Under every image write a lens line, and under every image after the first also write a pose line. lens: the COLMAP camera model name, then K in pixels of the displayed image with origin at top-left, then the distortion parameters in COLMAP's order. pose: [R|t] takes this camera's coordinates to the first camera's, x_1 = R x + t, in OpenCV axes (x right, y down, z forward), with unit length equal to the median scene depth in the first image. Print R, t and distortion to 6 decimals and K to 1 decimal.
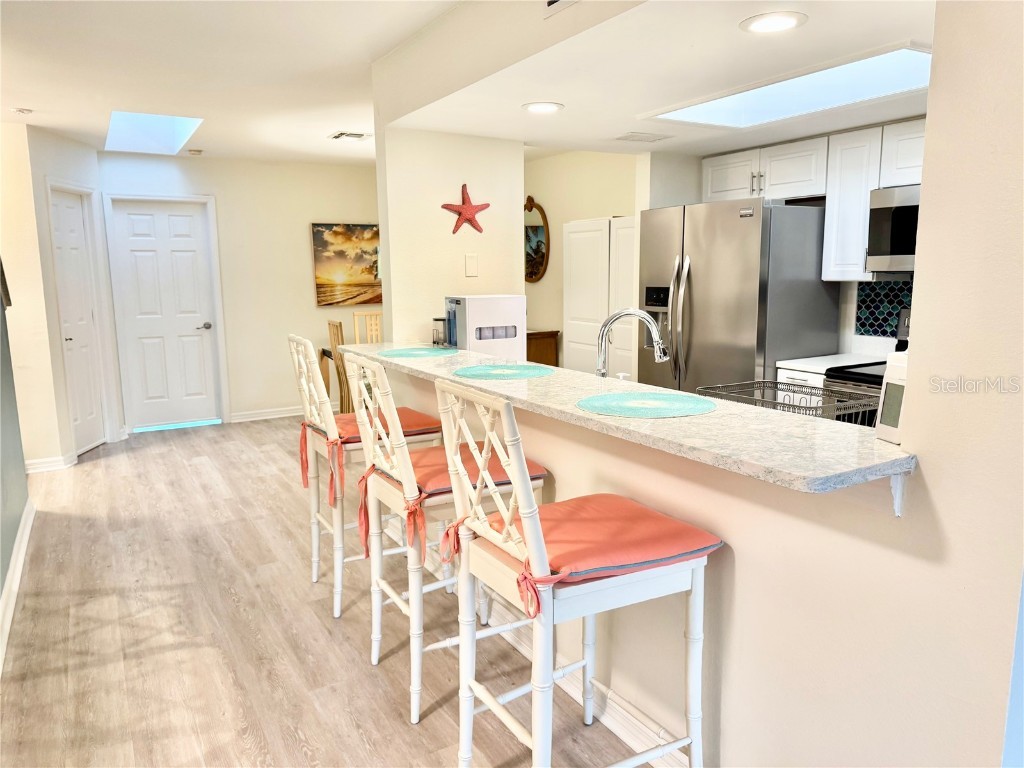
lens RADIAL K [[748.4, 0, 512.0], [0, 748.4, 384.0], [0, 0, 1]] dist [0.004118, -0.000589]
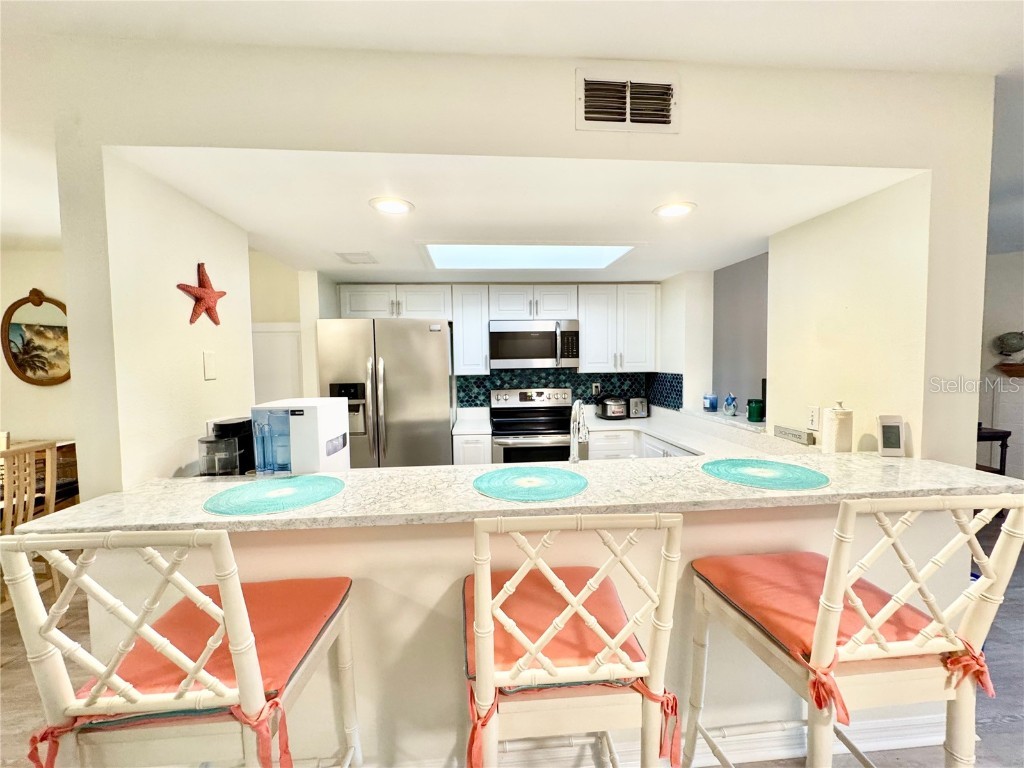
lens RADIAL K [[409.1, 0, 512.0], [0, 409.1, 384.0], [0, 0, 1]] dist [-0.001174, 0.000161]
pose [[0.419939, -0.040866, 0.906632, -0.310984], [0.144636, 0.989231, -0.022404, -0.083872], [-0.895953, 0.140540, 0.421327, 0.539537]]
